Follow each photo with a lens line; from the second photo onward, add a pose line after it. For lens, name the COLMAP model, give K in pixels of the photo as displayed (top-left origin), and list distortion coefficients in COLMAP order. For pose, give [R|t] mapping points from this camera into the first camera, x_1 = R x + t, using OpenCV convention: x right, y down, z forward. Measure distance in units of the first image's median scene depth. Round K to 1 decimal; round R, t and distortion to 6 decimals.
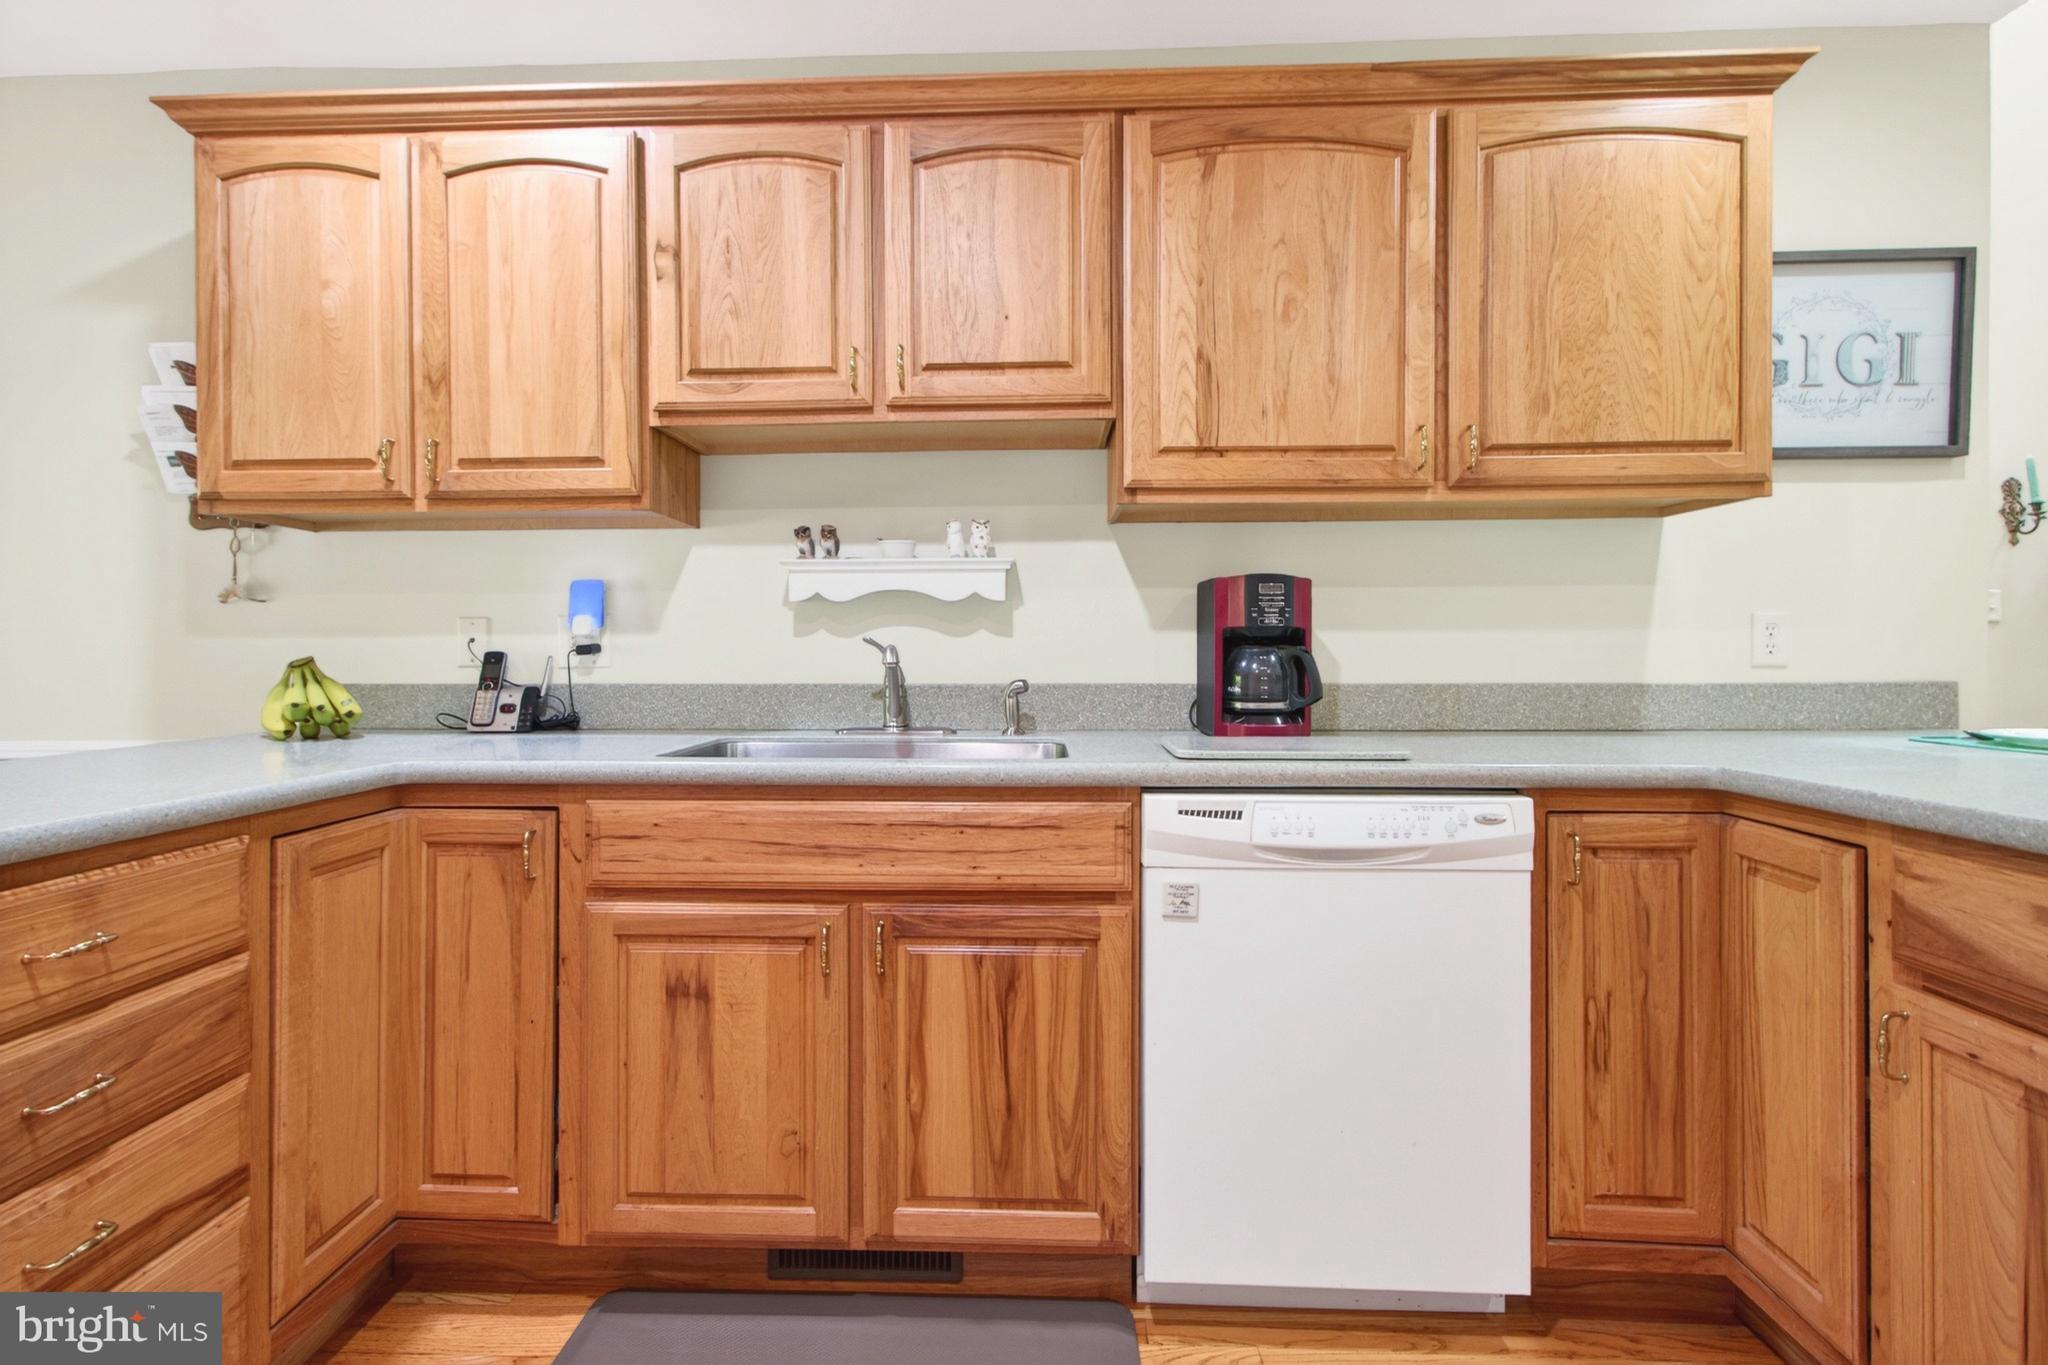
lens RADIAL K [[976.3, 0, 994.5], [0, 976.3, 651.9], [0, 0, 1]] dist [-0.014456, 0.019239]
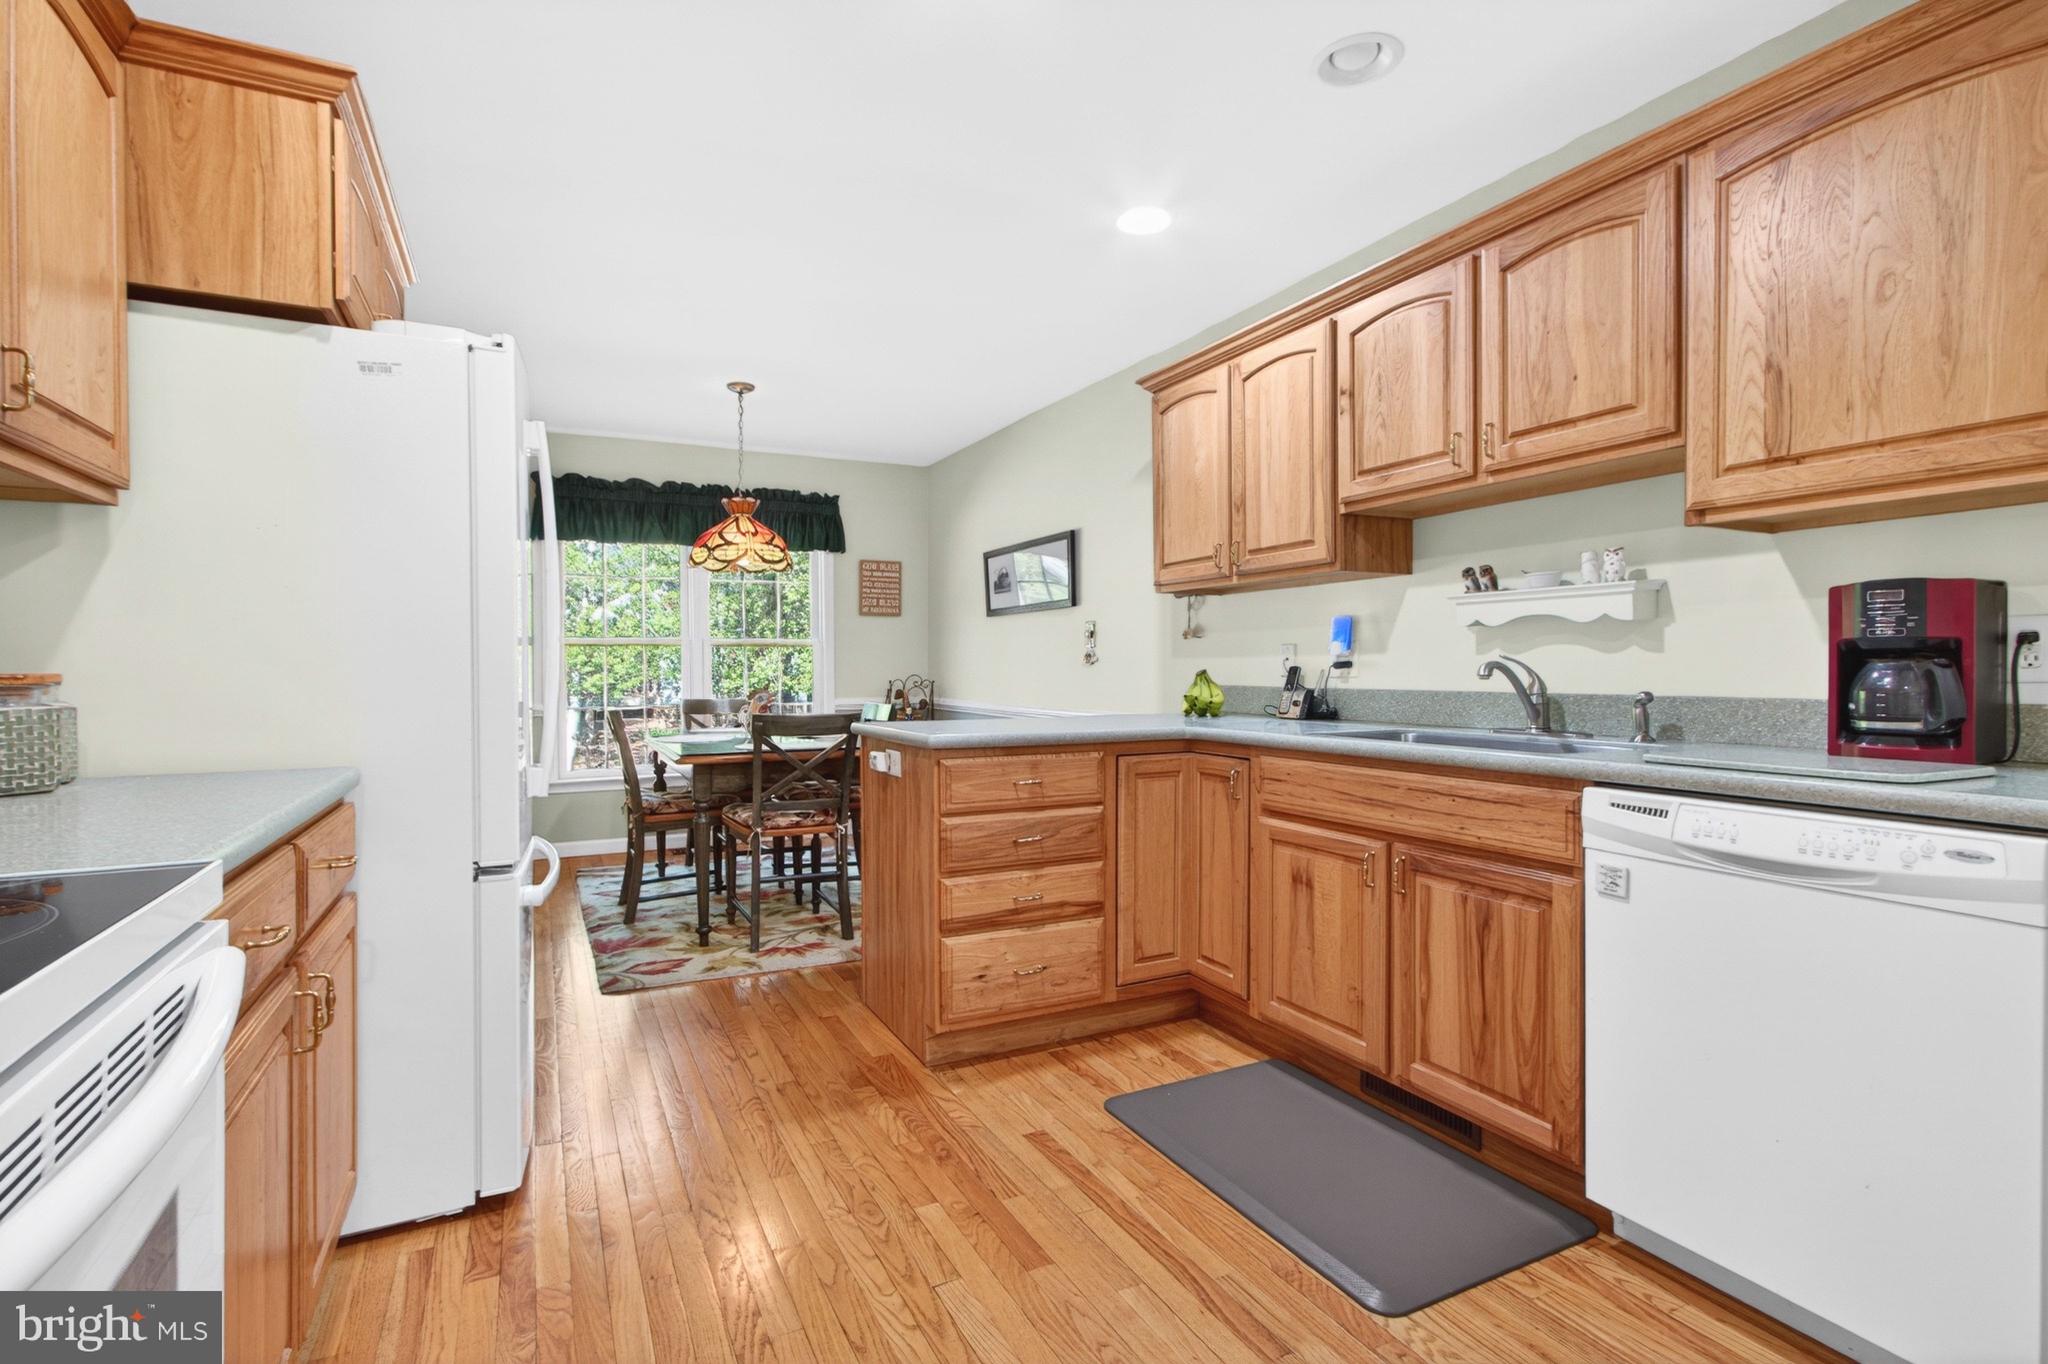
lens RADIAL K [[953.4, 0, 999.8], [0, 953.4, 679.0], [0, 0, 1]] dist [-0.000884, 0.000950]
pose [[0.476345, 0.009881, -0.879203, 0.694614], [0.002563, 0.999917, 0.012626, -0.001017], [0.879255, -0.008268, 0.476280, -0.147774]]
